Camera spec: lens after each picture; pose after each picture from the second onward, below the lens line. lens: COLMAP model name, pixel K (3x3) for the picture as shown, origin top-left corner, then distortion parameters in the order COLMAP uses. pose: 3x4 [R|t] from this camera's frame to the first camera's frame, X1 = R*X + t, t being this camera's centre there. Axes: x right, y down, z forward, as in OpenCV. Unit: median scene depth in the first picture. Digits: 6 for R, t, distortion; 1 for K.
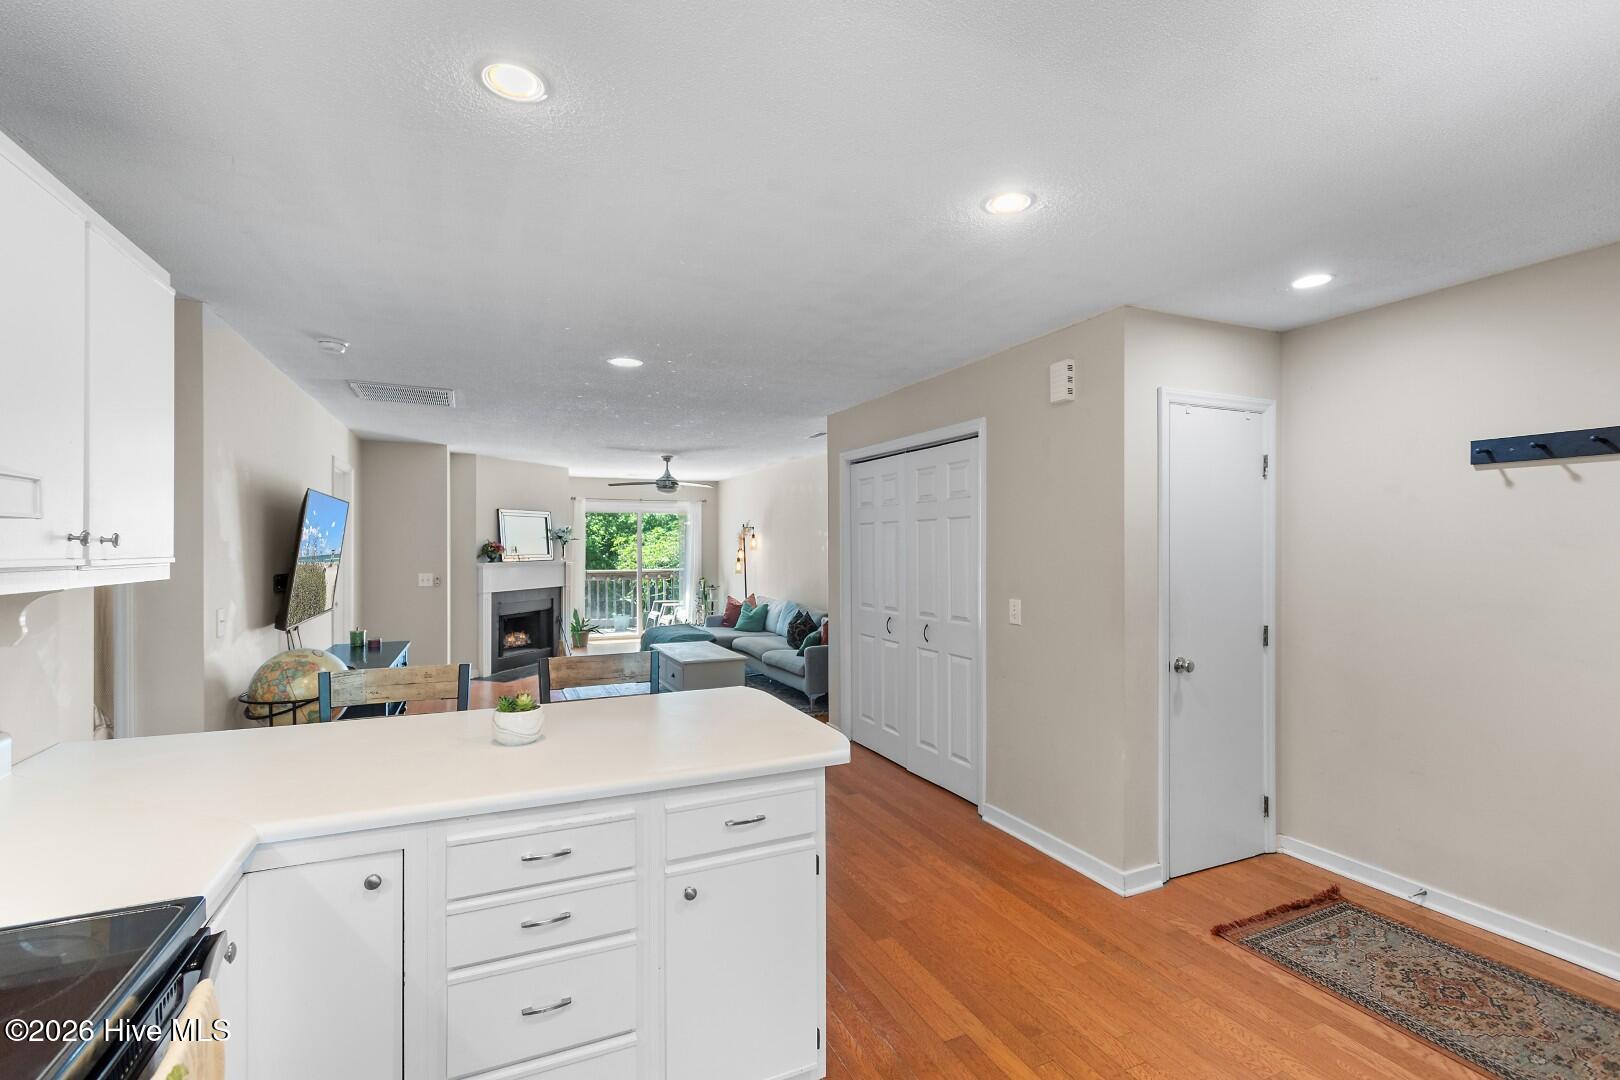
lens RADIAL K [[718.6, 0, 805.4], [0, 718.6, 547.2], [0, 0, 1]] dist [-0.001268, -0.001073]
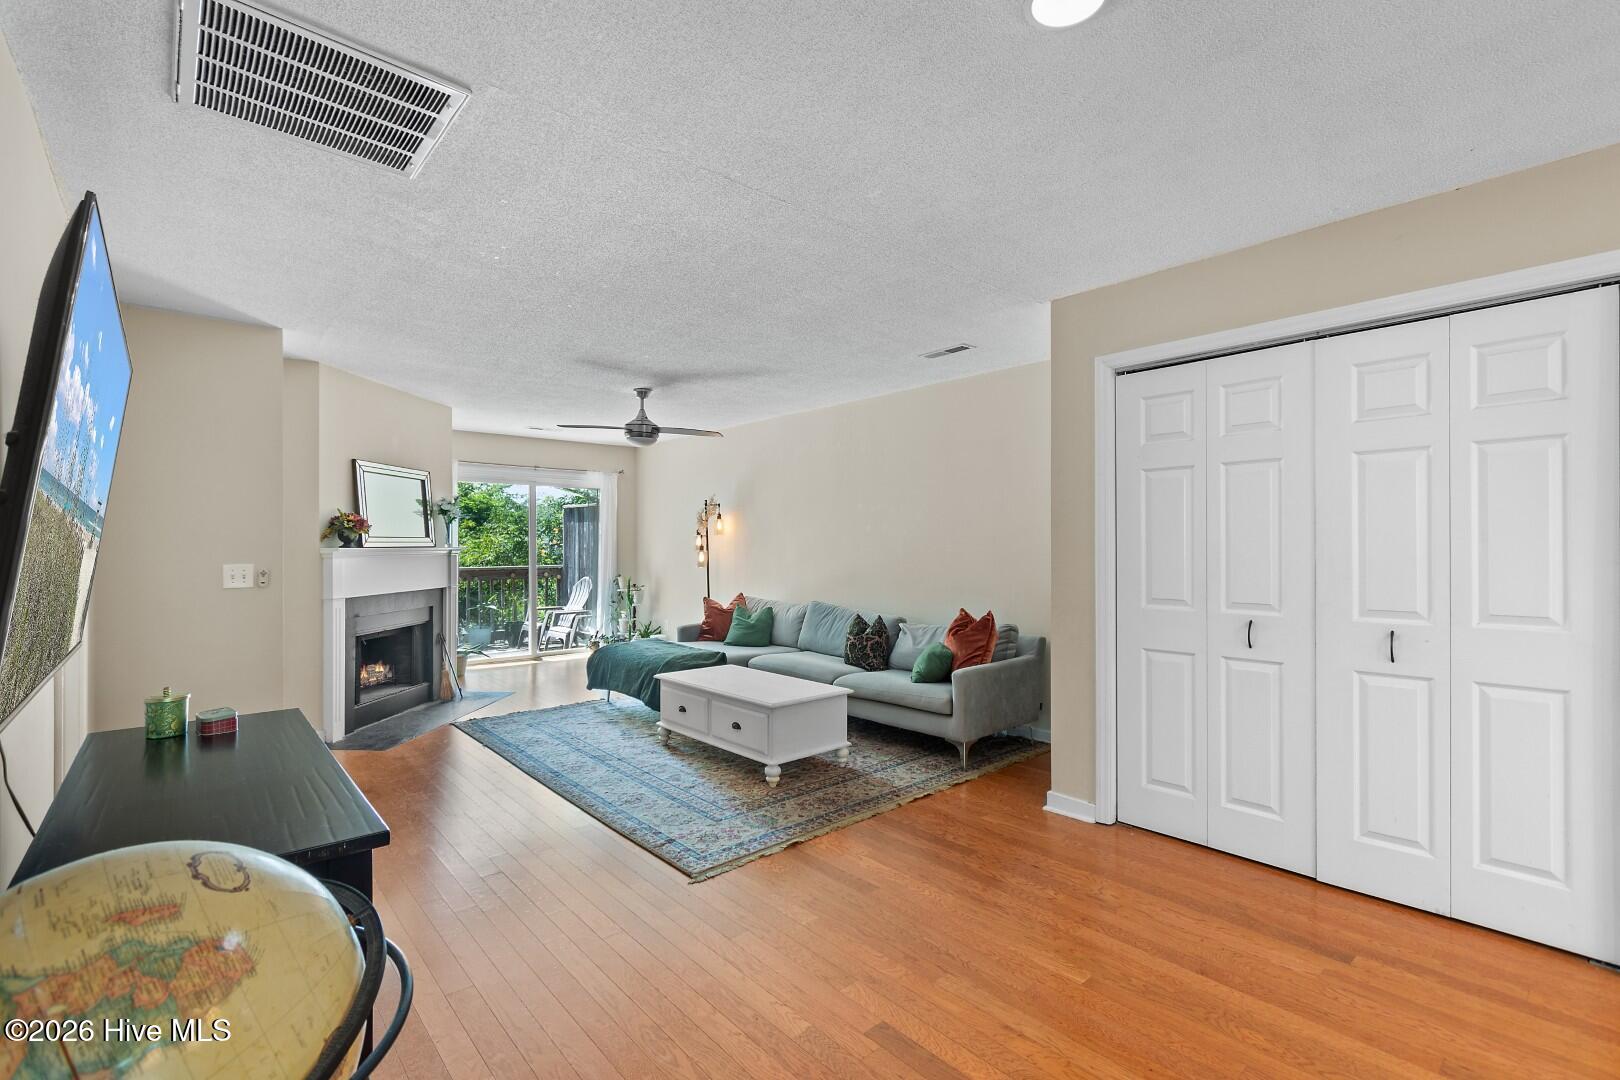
lens RADIAL K [[718.6, 0, 805.4], [0, 718.6, 547.2], [0, 0, 1]] dist [-0.001268, -0.001073]
pose [[0.956544, 0.000716, 0.291587, -0.237089], [0.000070, 0.999996, -0.002686, 0.021627], [-0.291588, 0.002589, 0.956540, 0.308125]]
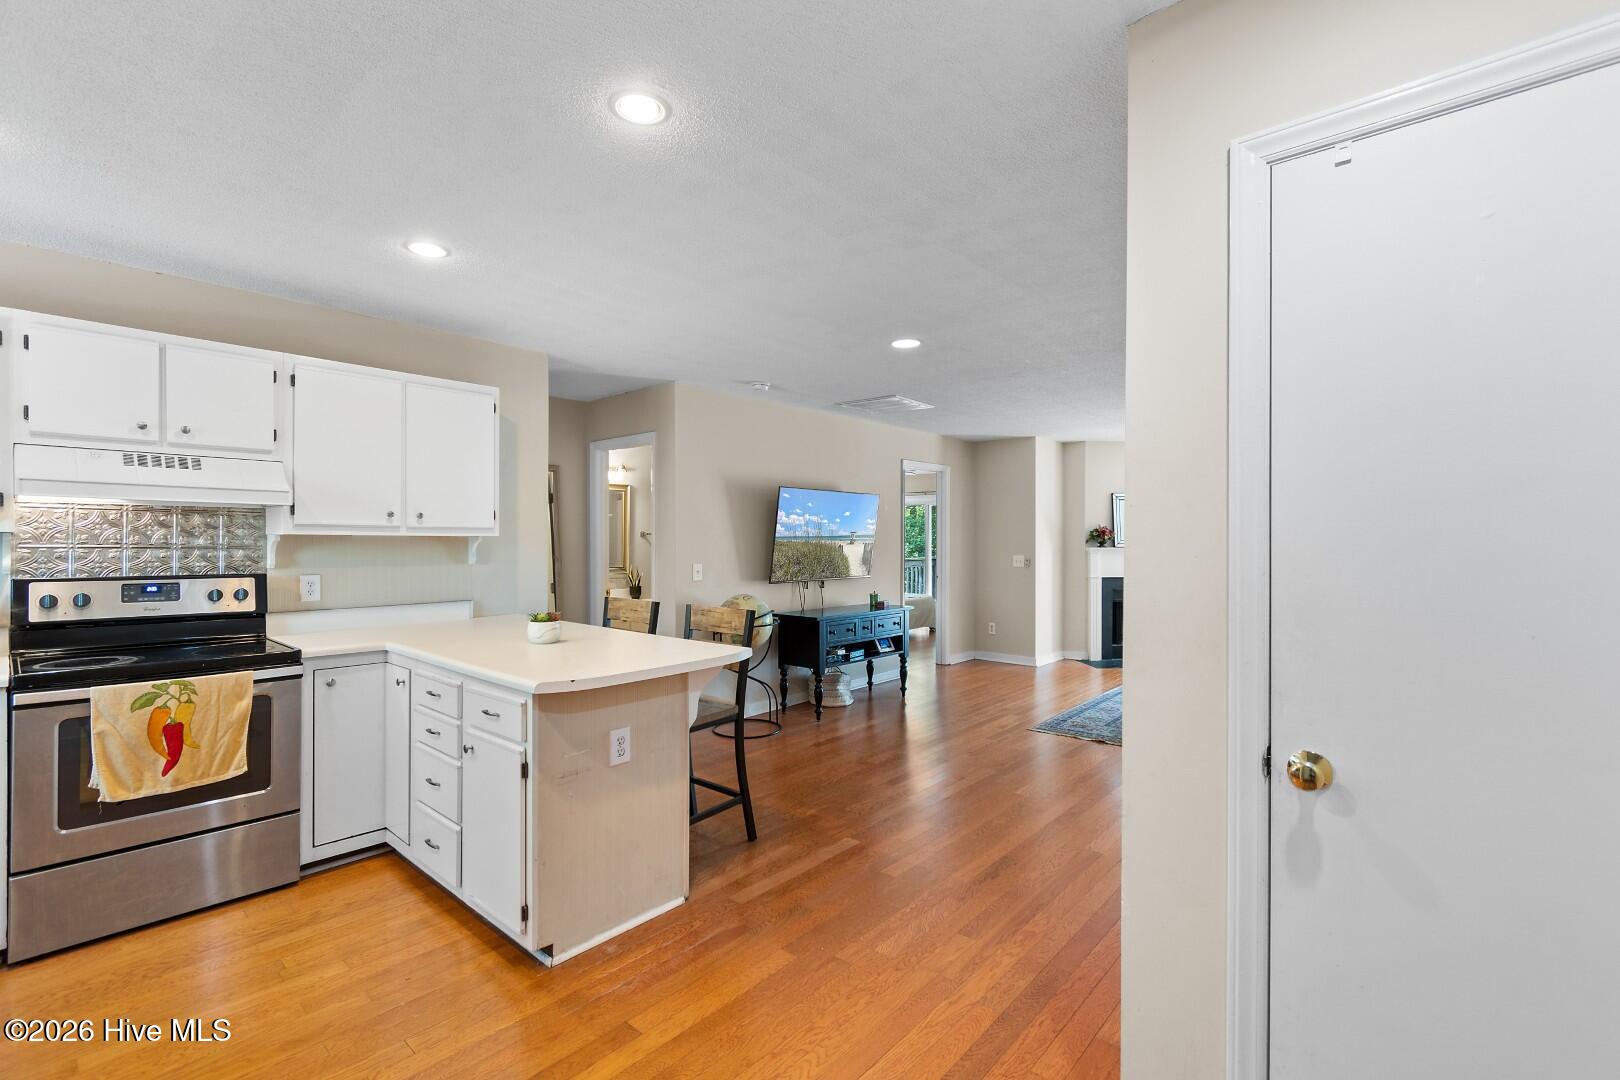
lens RADIAL K [[715.7, 0, 803.0], [0, 715.7, 542.2], [0, 0, 1]] dist [-0.001056, -0.000674]
pose [[0.403000, 0.004194, -0.915190, 0.295664], [-0.001997, 0.999991, 0.003704, 0.010937], [0.915198, 0.000335, 0.403005, 0.210765]]
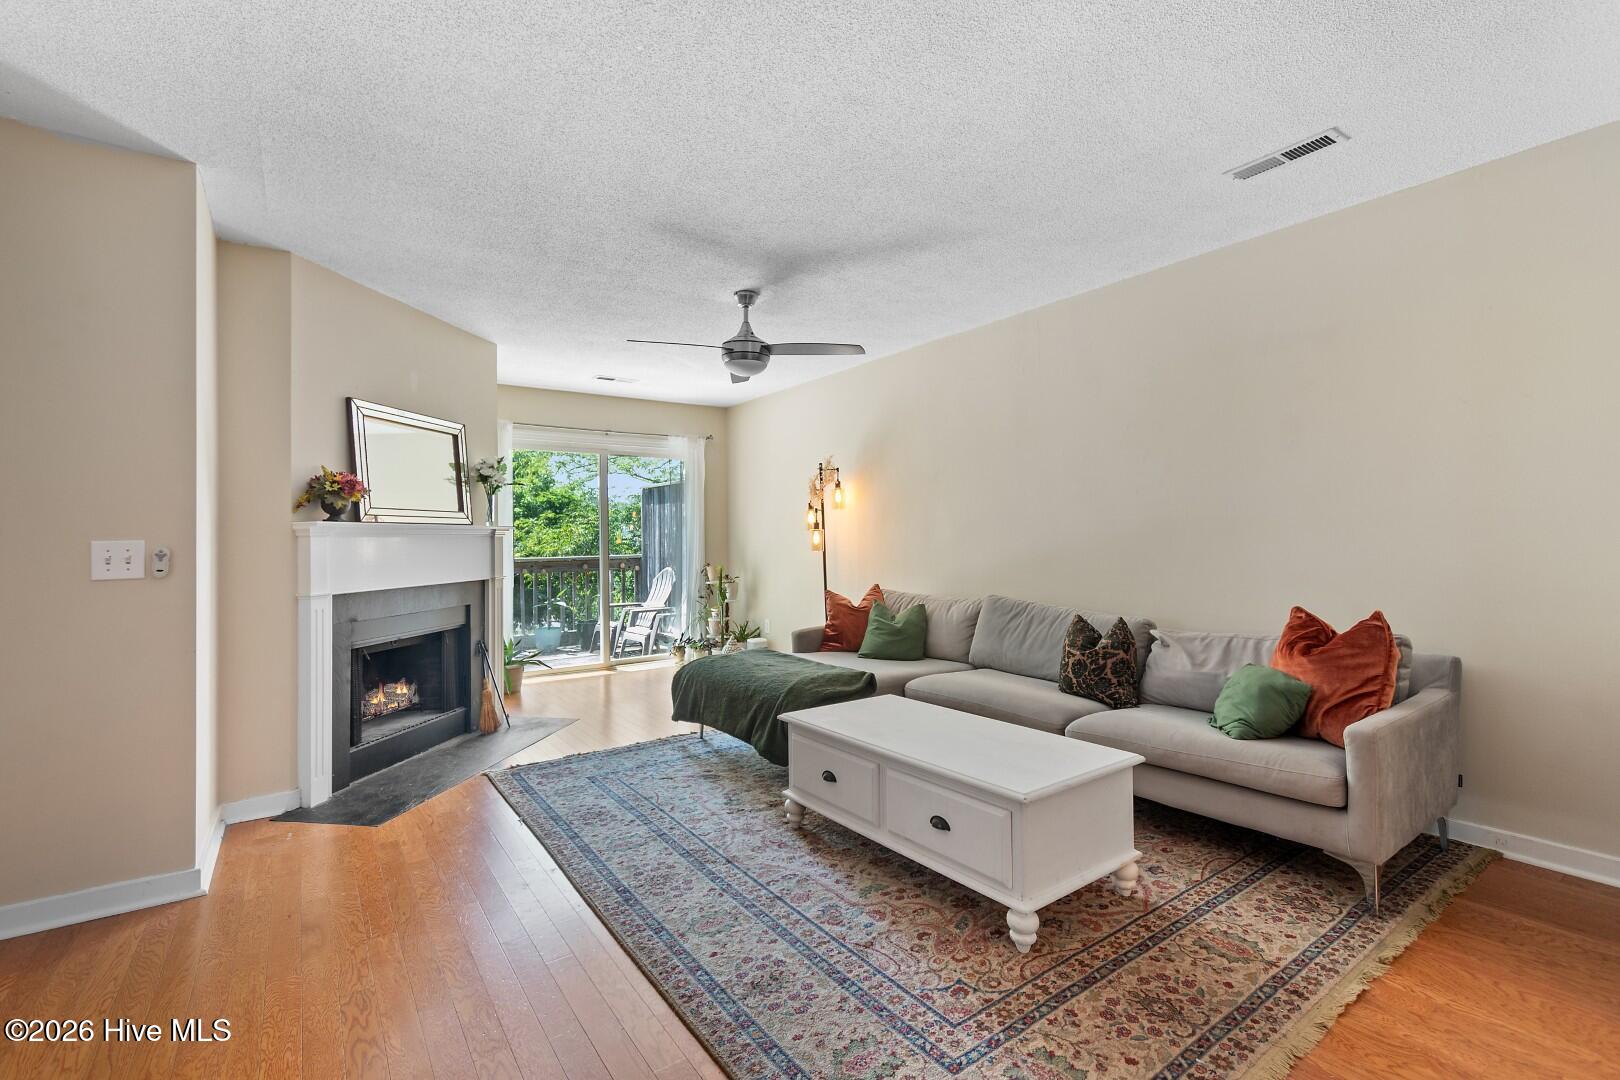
lens RADIAL K [[717.5, 0, 801.6], [0, 717.5, 527.5], [0, 0, 1]] dist [-0.000797, -0.000041]
pose [[0.982650, -0.008690, 0.185268, -0.239392], [0.012931, 0.999681, -0.021694, 0.035644], [-0.185020, 0.023714, 0.982449, 0.525083]]
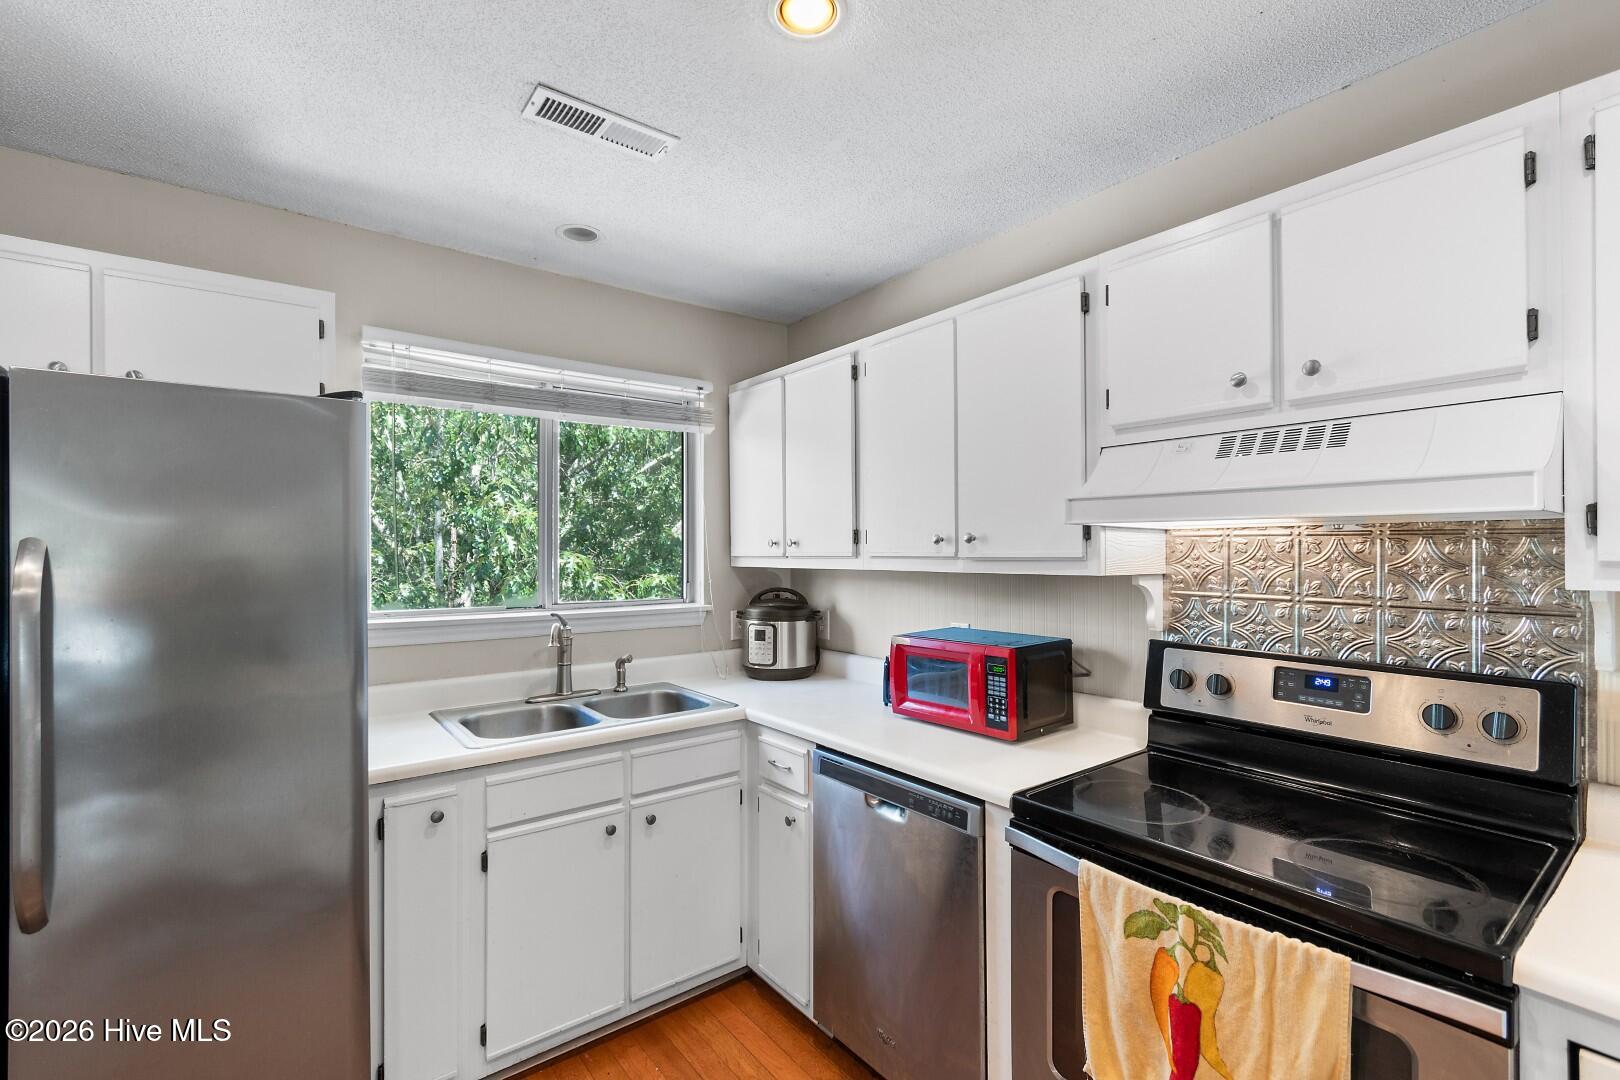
lens RADIAL K [[718.6, 0, 805.4], [0, 718.6, 547.2], [0, 0, 1]] dist [-0.001268, -0.001073]
pose [[-0.971573, 0.007333, -0.236625, 0.020808], [0.008475, 0.999957, -0.003809, 0.000046], [0.236587, -0.005706, -0.971593, 0.209937]]
